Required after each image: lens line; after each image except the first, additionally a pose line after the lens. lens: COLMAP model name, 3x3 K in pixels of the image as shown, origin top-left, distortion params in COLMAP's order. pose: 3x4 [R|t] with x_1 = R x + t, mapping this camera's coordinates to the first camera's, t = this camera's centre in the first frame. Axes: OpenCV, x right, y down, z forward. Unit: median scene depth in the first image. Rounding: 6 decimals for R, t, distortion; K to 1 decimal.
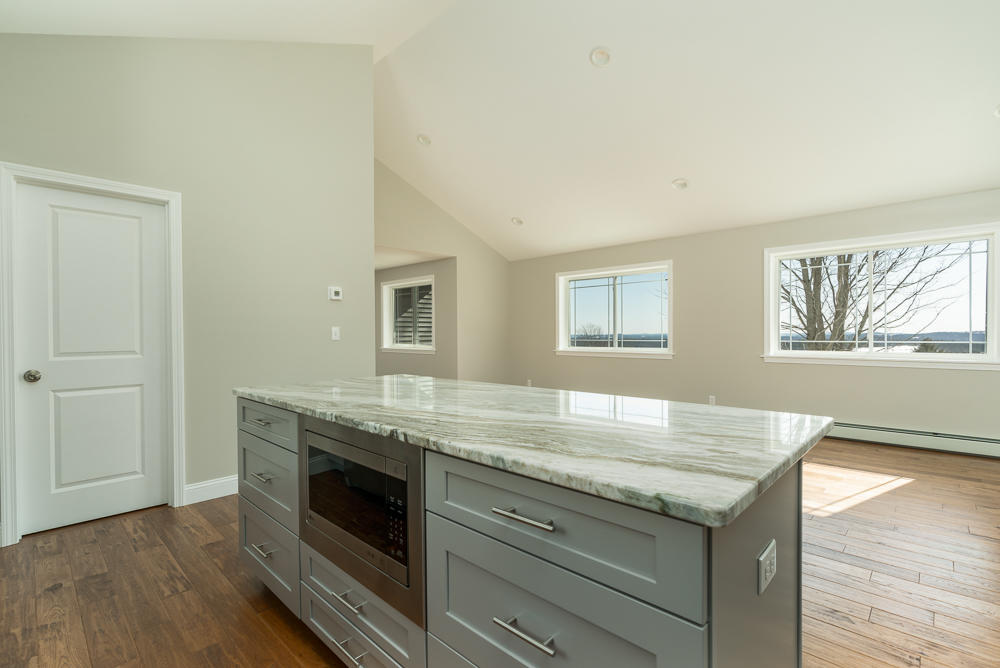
lens RADIAL K [[466.8, 0, 494.7], [0, 466.8, 334.5], [0, 0, 1]] dist [-0.000352, -0.000048]
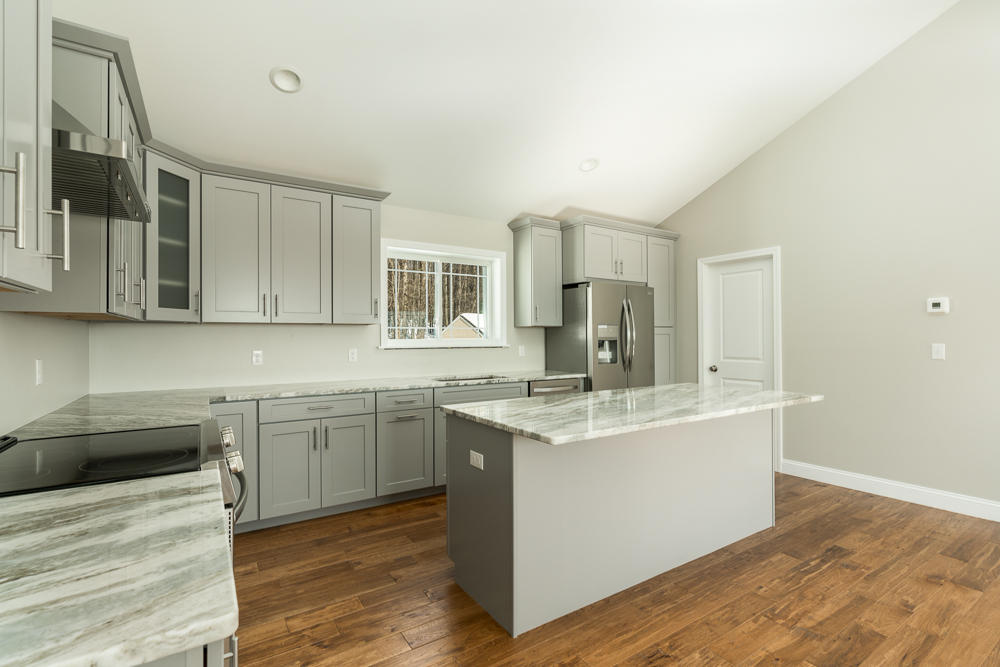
lens RADIAL K [[466.8, 0, 494.7], [0, 466.8, 334.0], [0, 0, 1]] dist [-0.000352, -0.000048]
pose [[-0.226590, -0.000202, -0.973990, 0.897975], [-0.003782, 0.999993, 0.000672, -0.041568], [0.973983, 0.003836, -0.226589, 0.504130]]
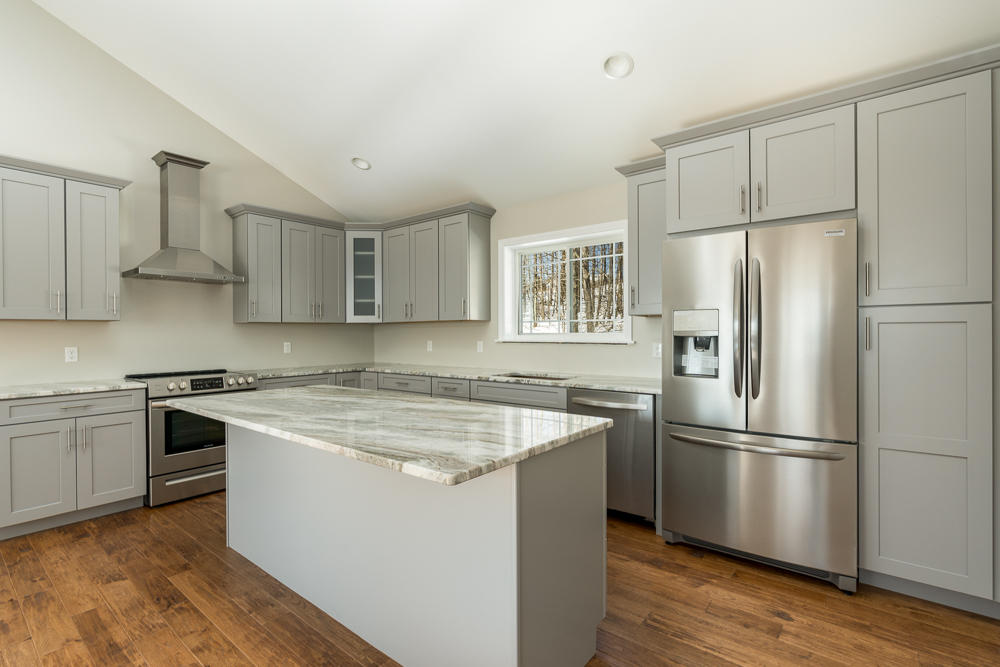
lens RADIAL K [[466.8, 0, 494.7], [0, 466.8, 334.0], [0, 0, 1]] dist [-0.000352, -0.000048]
pose [[-0.996258, 0.011122, -0.085716, -0.193550], [0.010033, 0.999864, 0.013126, -0.041537], [0.085850, 0.012217, -0.996233, 1.340645]]
